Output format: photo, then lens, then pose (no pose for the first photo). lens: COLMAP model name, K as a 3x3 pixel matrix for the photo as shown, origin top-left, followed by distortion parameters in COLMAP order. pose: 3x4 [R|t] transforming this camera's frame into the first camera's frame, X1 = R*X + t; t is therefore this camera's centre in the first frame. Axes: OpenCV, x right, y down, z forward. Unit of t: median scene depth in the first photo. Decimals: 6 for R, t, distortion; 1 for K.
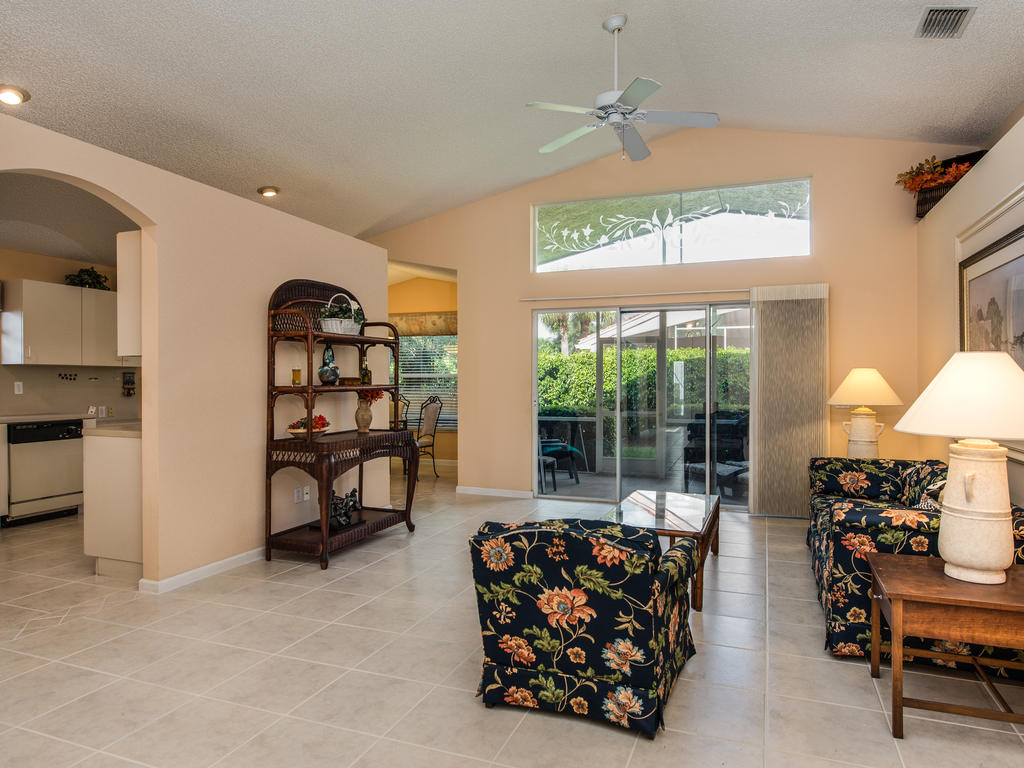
lens RADIAL K [[645.1, 0, 534.1], [0, 645.1, 382.8], [0, 0, 1]] dist [0.001052, 0.000356]
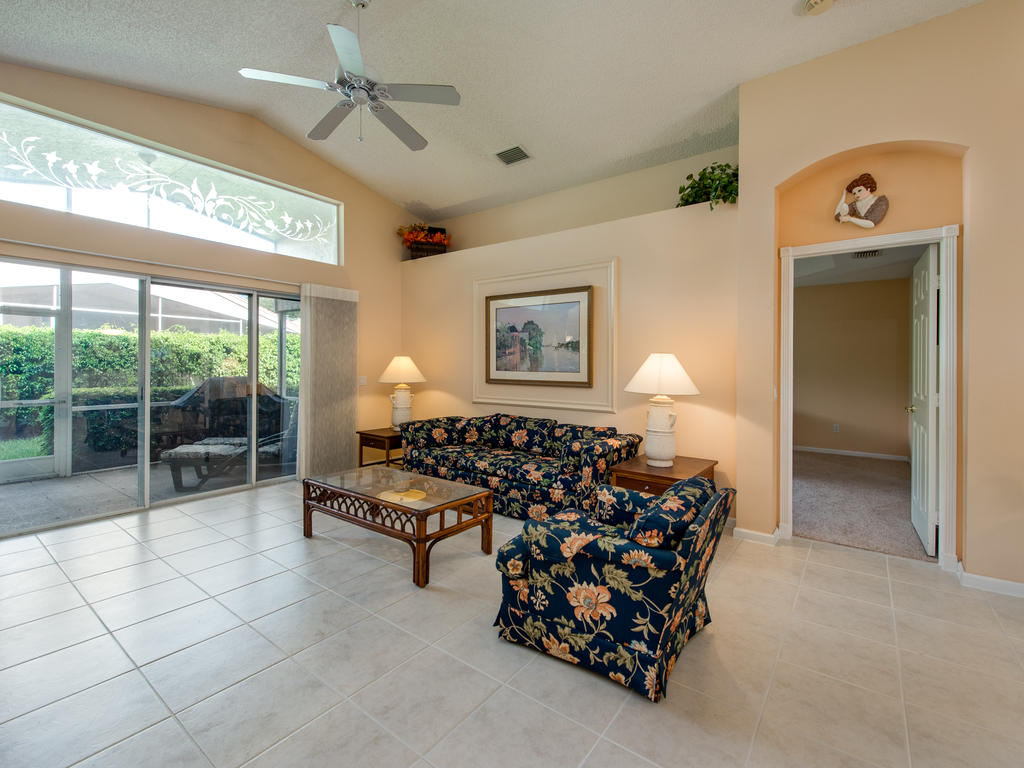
lens RADIAL K [[453.9, 0, 512.0], [0, 453.9, 357.3], [0, 0, 1]] dist [0.002677, -0.000849]
pose [[0.296630, 0.023289, 0.954708, -0.815877], [-0.006117, 0.999728, -0.022486, 0.000836], [-0.954973, 0.000830, 0.296692, 1.031434]]
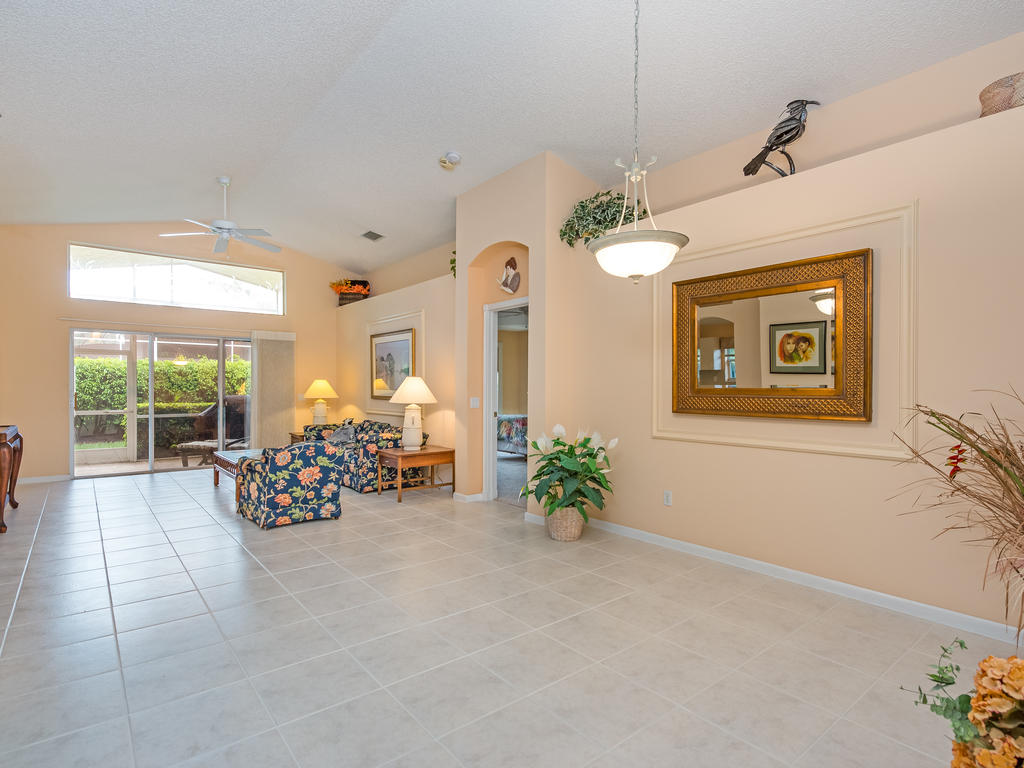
lens RADIAL K [[515.3, 0, 512.0], [0, 515.3, 384.0], [0, 0, 1]] dist [-0.017525, 0.000464]
pose [[0.502403, 0.006525, 0.864609, -1.214835], [0.000148, 0.999971, -0.007633, 0.006827], [-0.864633, 0.003963, 0.502388, -0.650450]]
